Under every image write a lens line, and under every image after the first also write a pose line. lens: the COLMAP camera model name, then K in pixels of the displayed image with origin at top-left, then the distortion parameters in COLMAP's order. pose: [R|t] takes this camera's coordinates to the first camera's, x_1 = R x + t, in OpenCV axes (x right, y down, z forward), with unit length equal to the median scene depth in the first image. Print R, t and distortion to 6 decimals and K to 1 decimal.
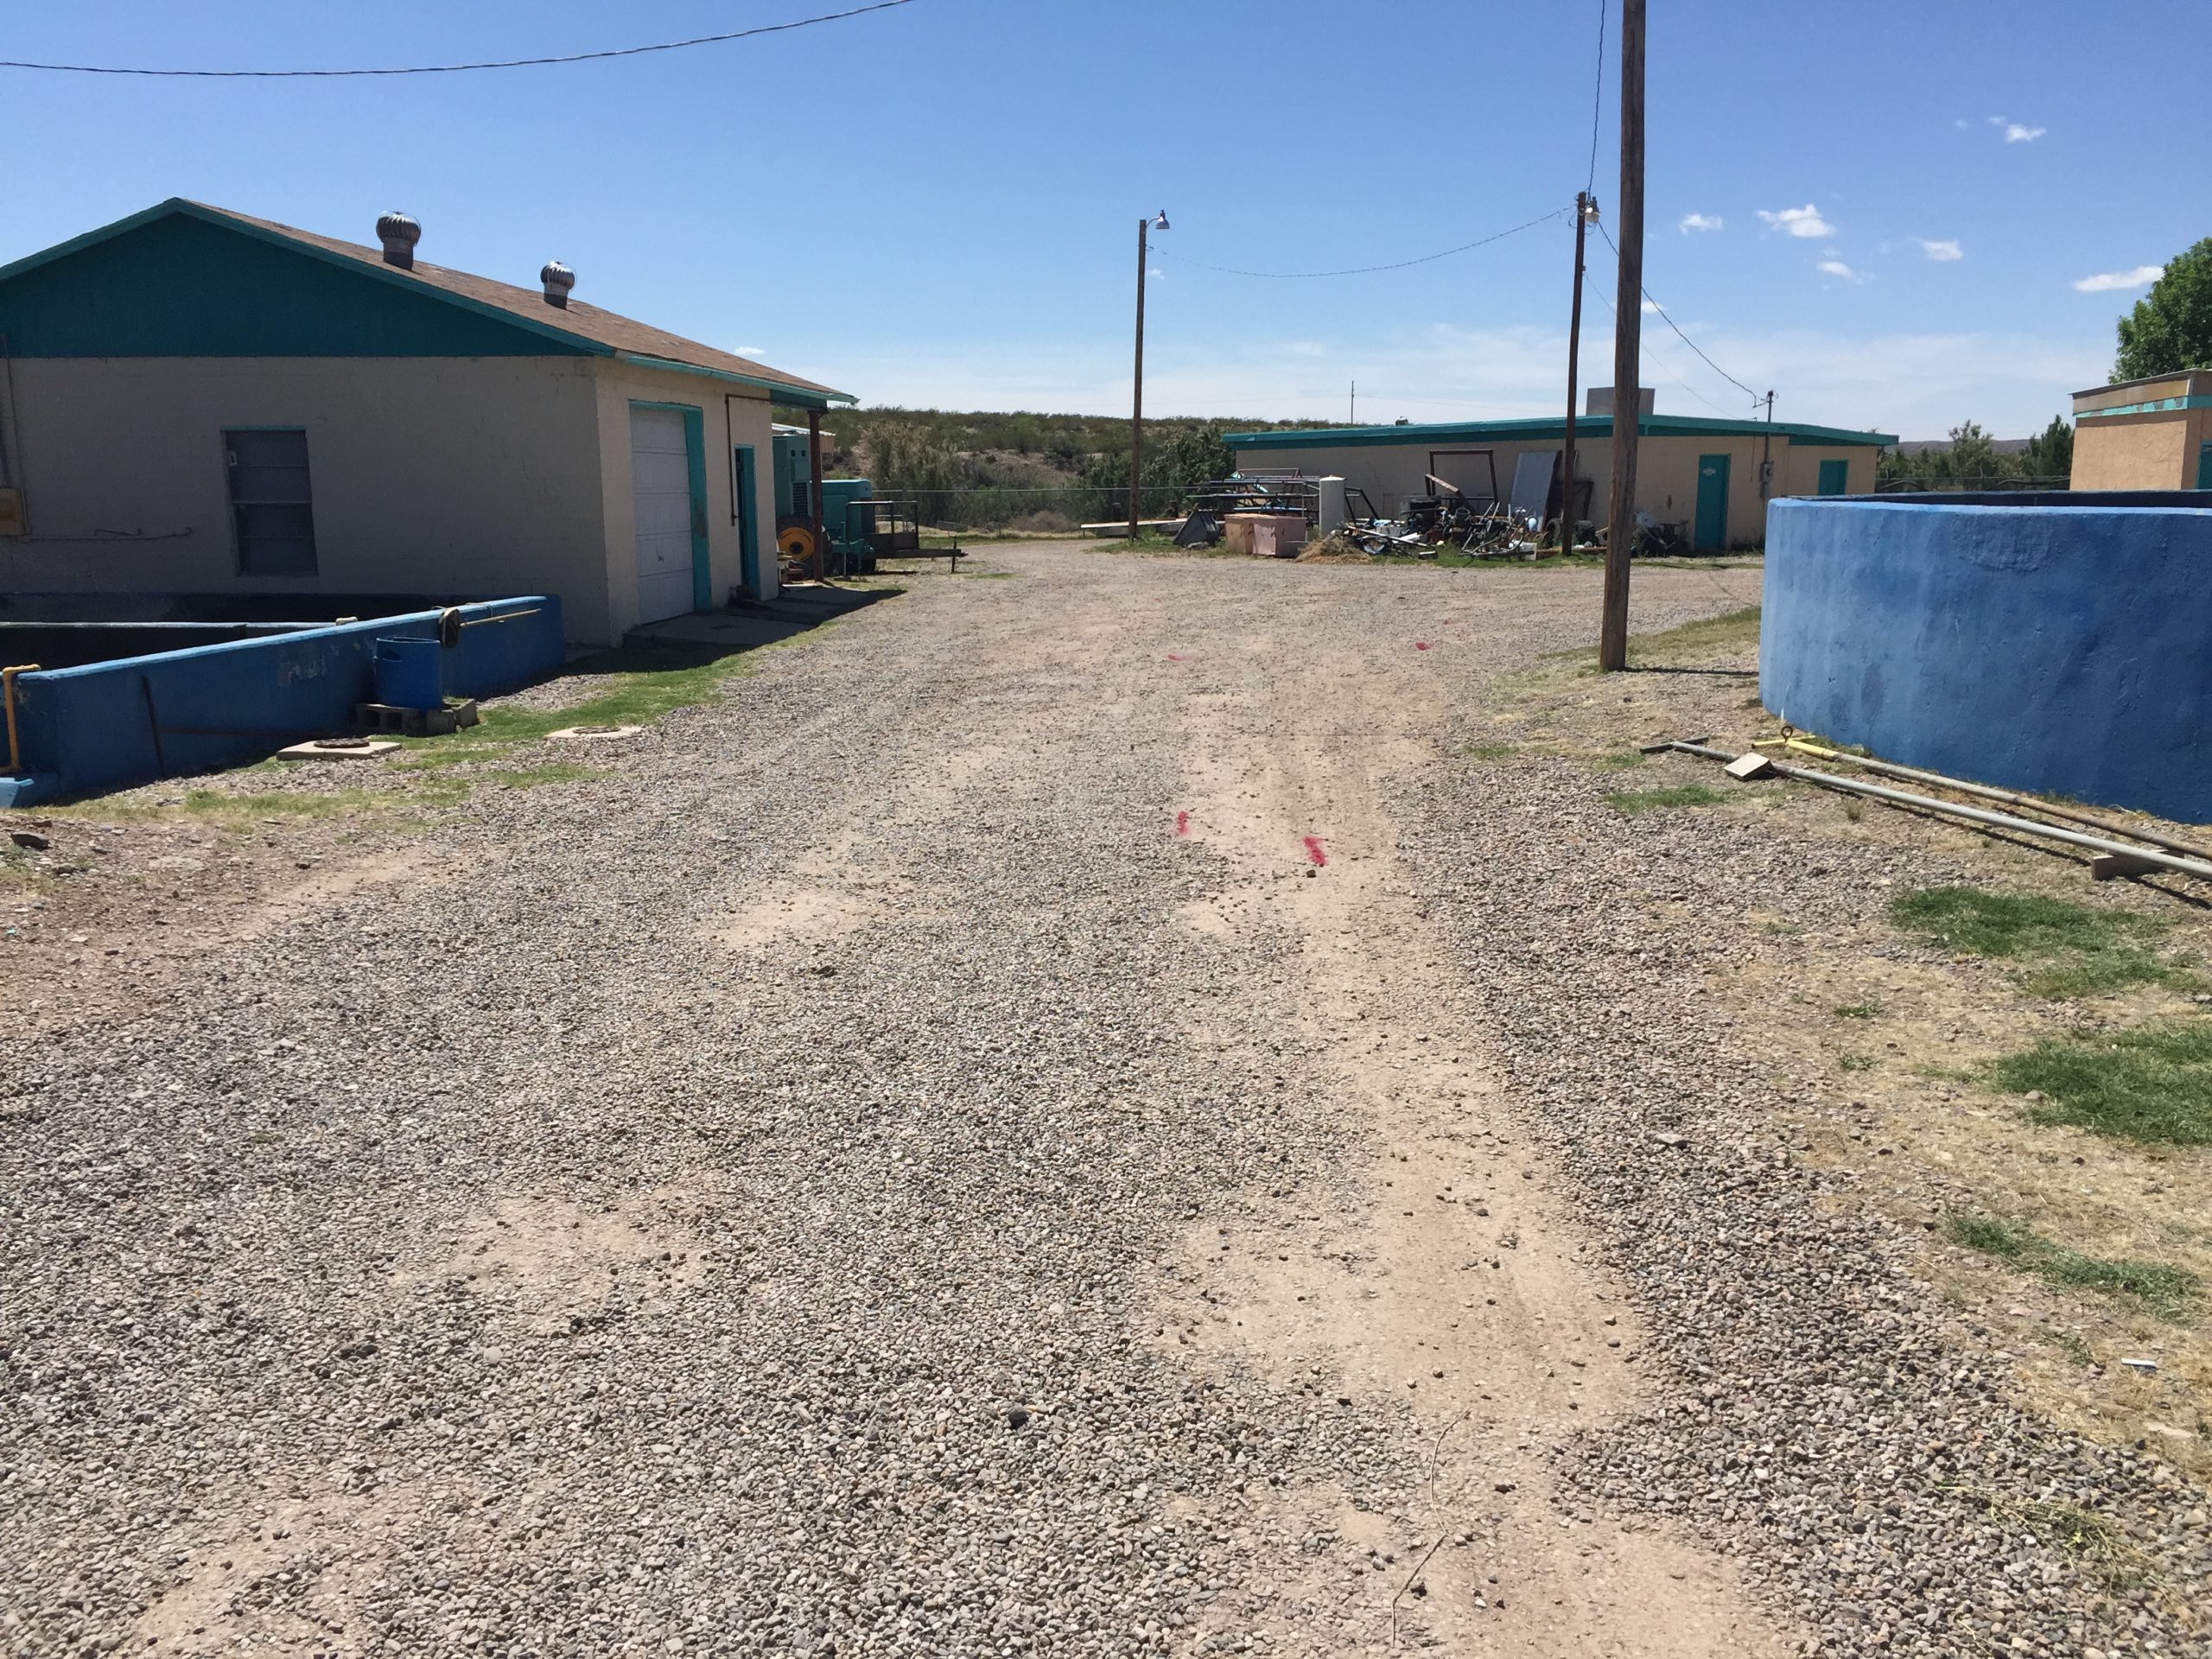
lens RADIAL K [[1869.0, 0, 1098.0], [0, 1869.0, 833.3], [0, 0, 1]] dist [0.044676, 0.000585]
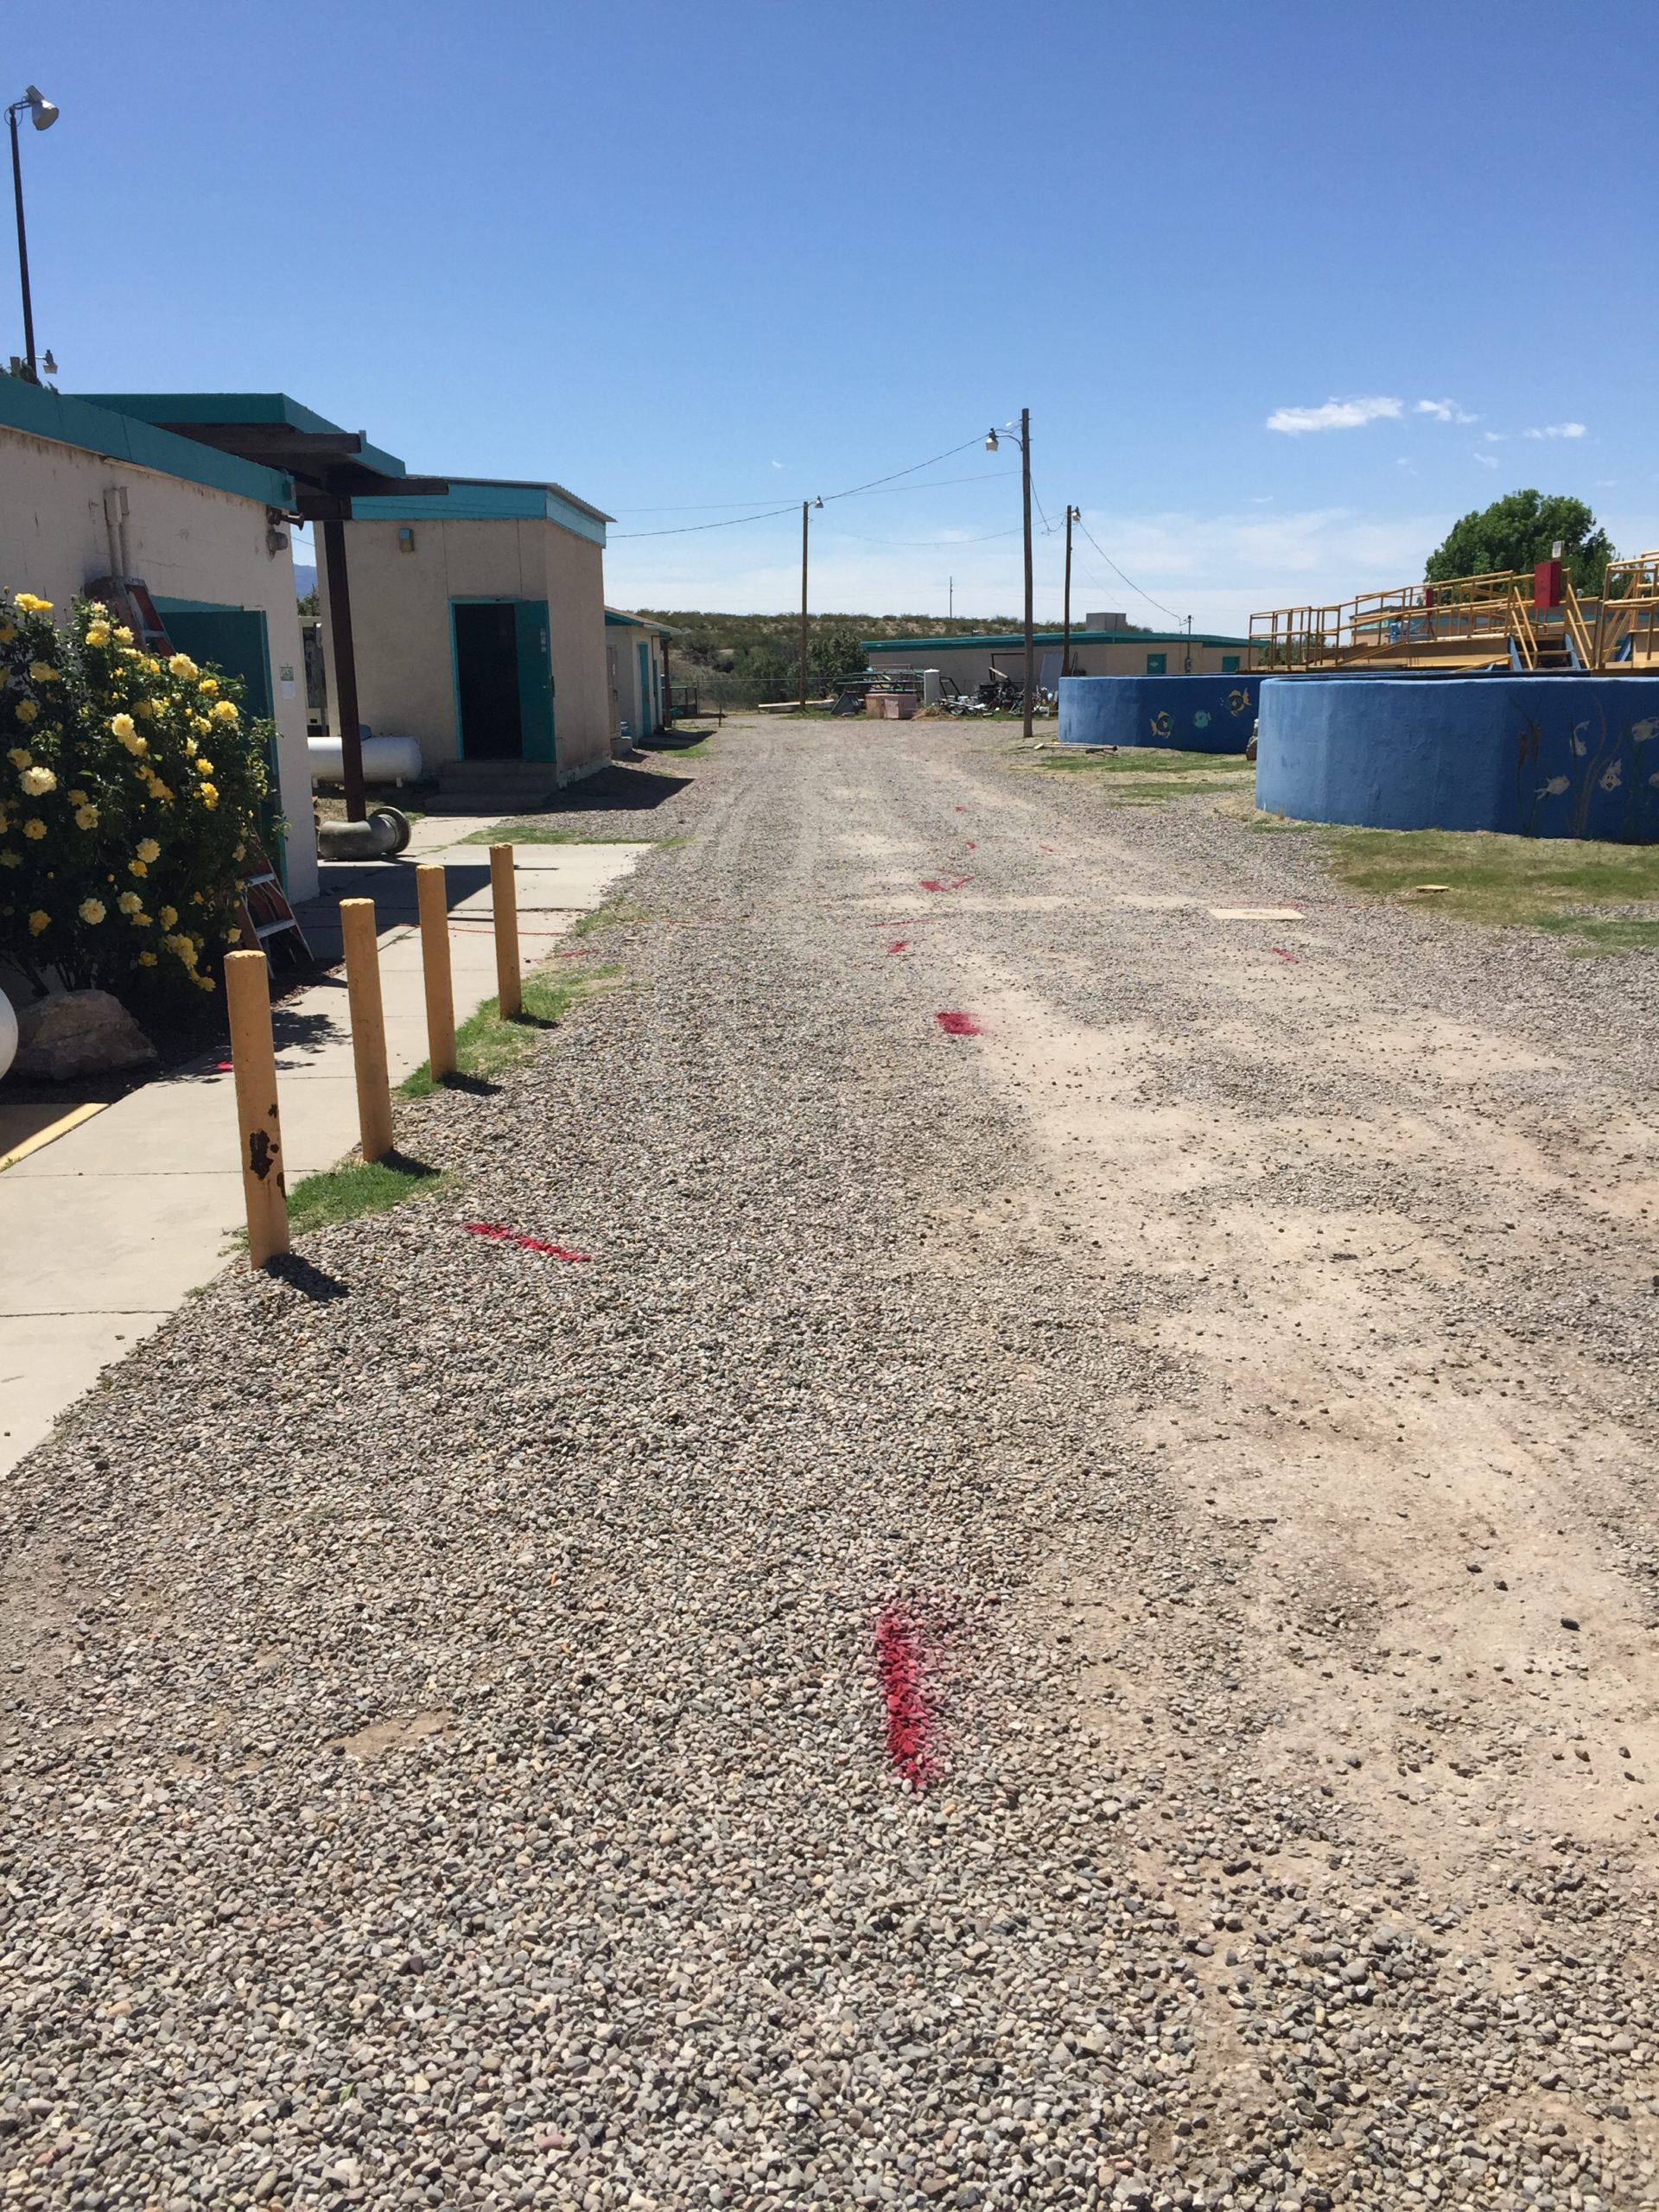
lens RADIAL K [[1869.0, 0, 828.1], [0, 1869.0, 1102.5], [0, 0, 1]] dist [0.044676, 0.000585]
pose [[0.997681, -0.025692, 0.063023, -0.070015], [0.023207, 0.998936, 0.039853, 0.107725], [-0.063980, -0.038298, 0.997216, -0.574504]]
